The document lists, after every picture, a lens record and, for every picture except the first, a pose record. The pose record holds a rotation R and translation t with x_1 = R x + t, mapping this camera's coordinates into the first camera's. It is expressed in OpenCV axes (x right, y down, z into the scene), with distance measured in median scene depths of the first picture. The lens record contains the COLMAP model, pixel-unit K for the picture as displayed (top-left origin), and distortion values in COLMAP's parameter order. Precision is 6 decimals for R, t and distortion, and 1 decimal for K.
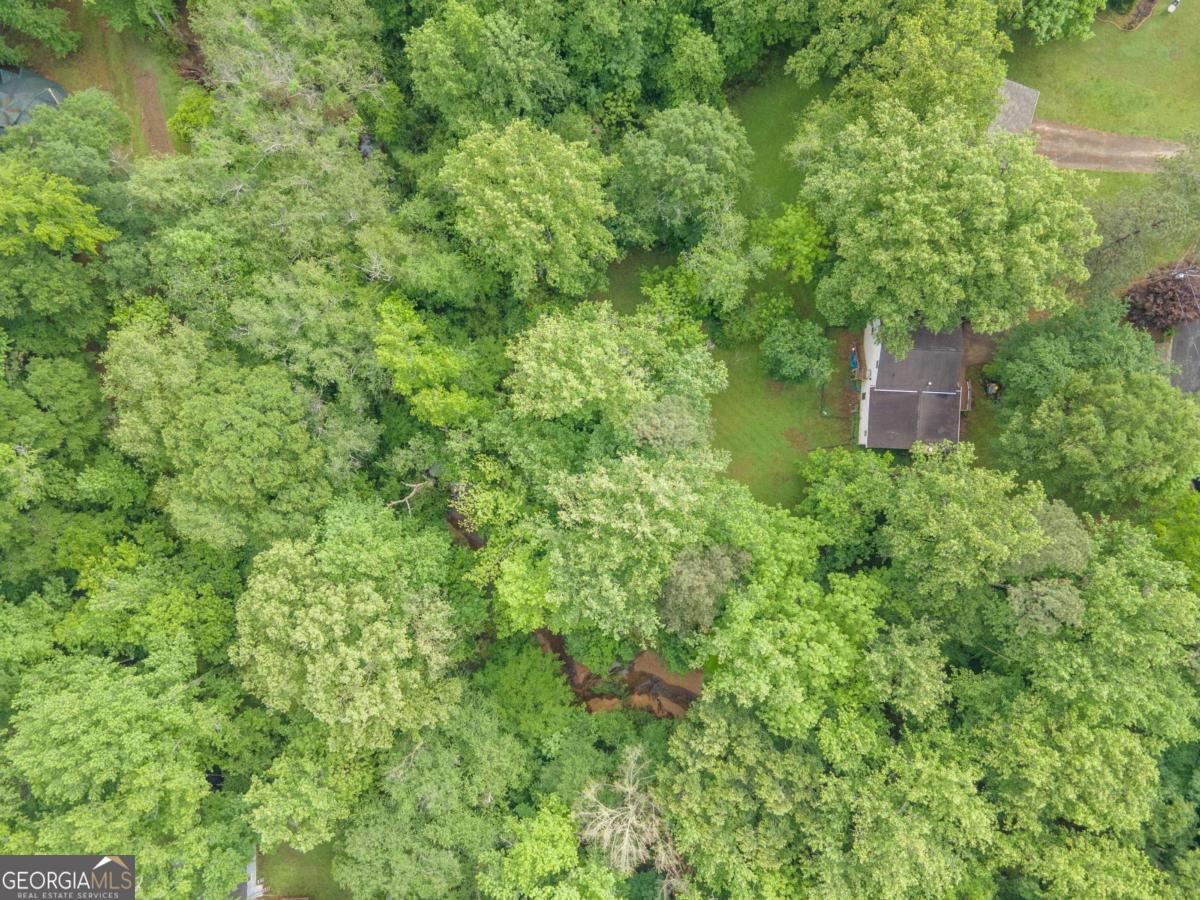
lens RADIAL K [[854.3, 0, 604.3], [0, 854.3, 451.6], [0, 0, 1]] dist [0.003331, 0.060744]
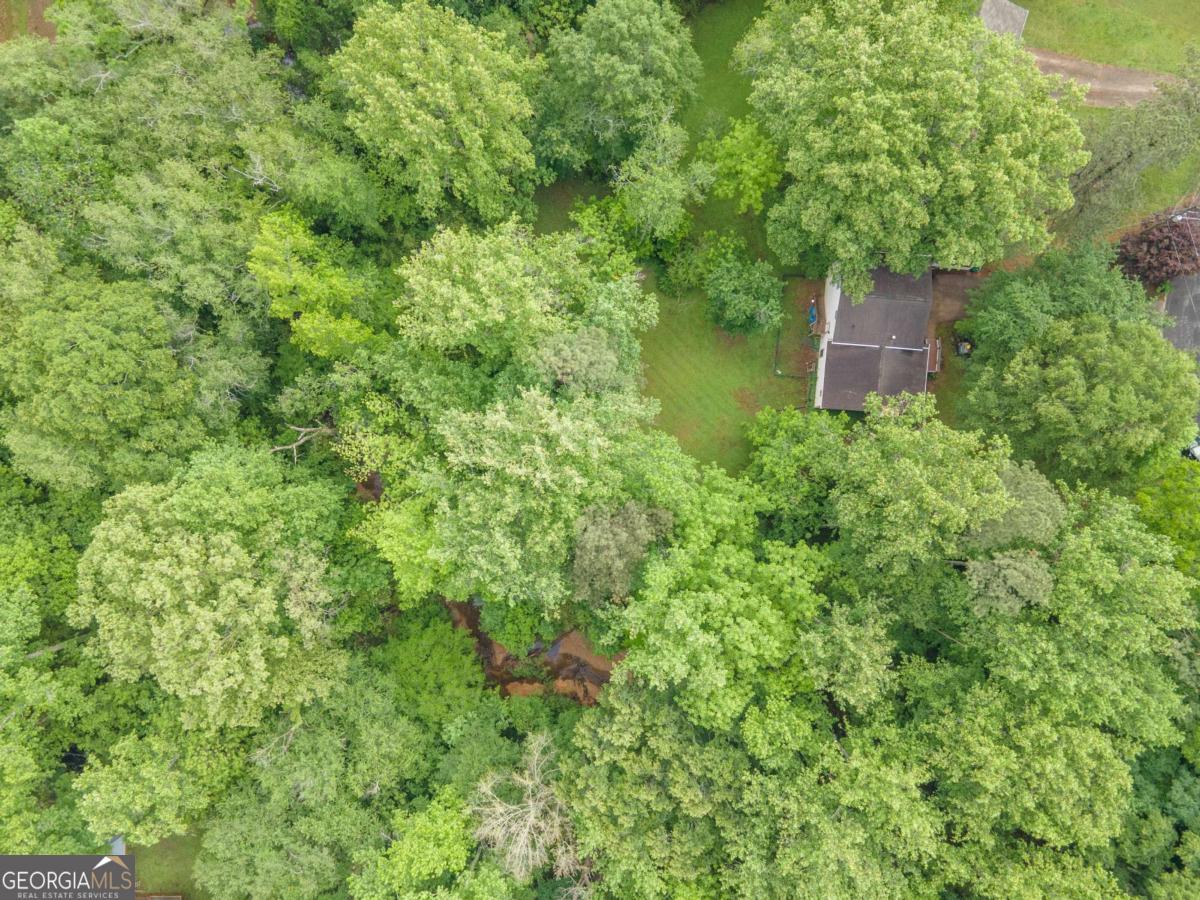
lens RADIAL K [[854.3, 0, 604.3], [0, 854.3, 451.6], [0, 0, 1]] dist [0.003331, 0.060744]
pose [[0.999325, 0.035528, 0.009302, 0.089293], [-0.035518, 0.999368, -0.001162, 0.059046], [-0.009338, 0.000831, 0.999956, 0.134870]]
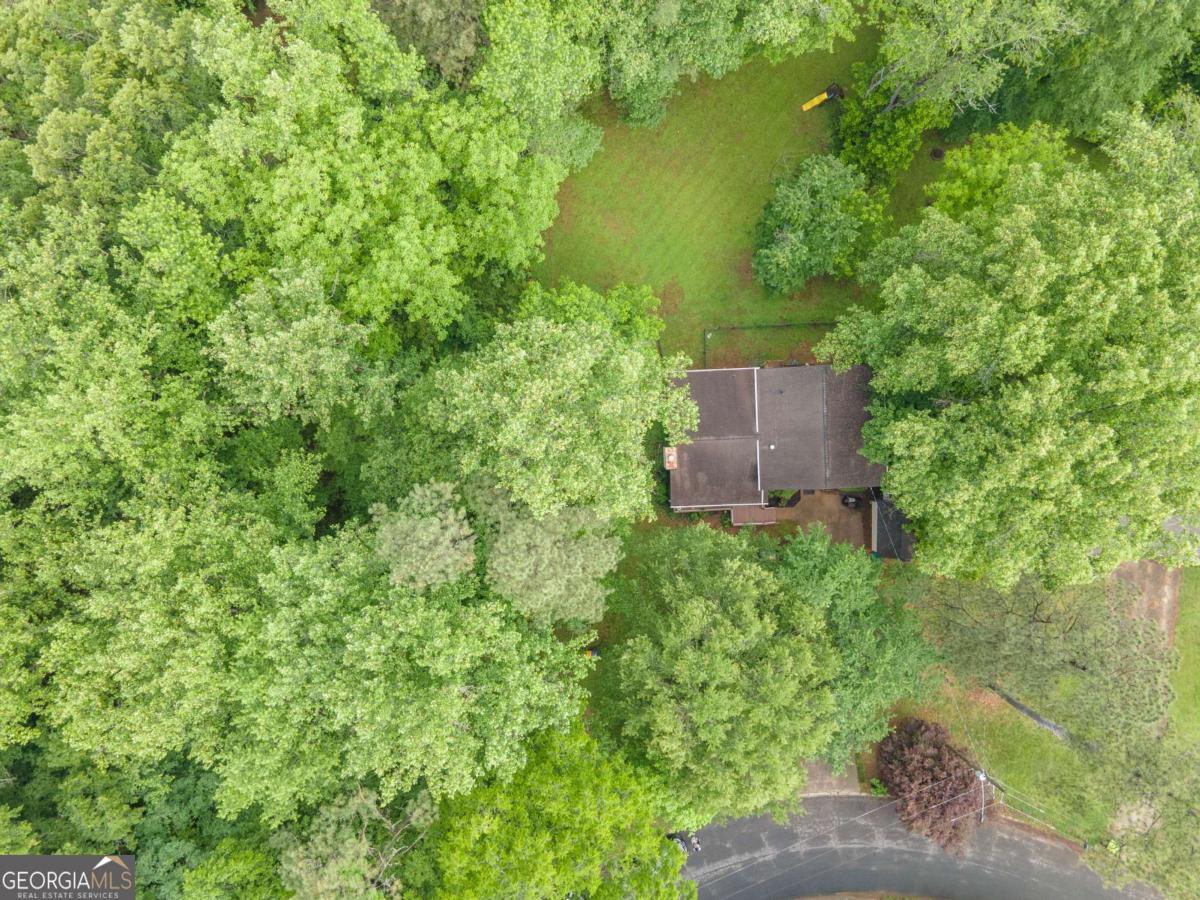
lens RADIAL K [[854.3, 0, 604.3], [0, 854.3, 451.6], [0, 0, 1]] dist [0.003331, 0.060744]
pose [[0.086117, 0.995127, 0.048014, 0.399197], [-0.996196, 0.085364, 0.017512, 0.043187], [0.013328, -0.049340, 0.998693, 0.405192]]
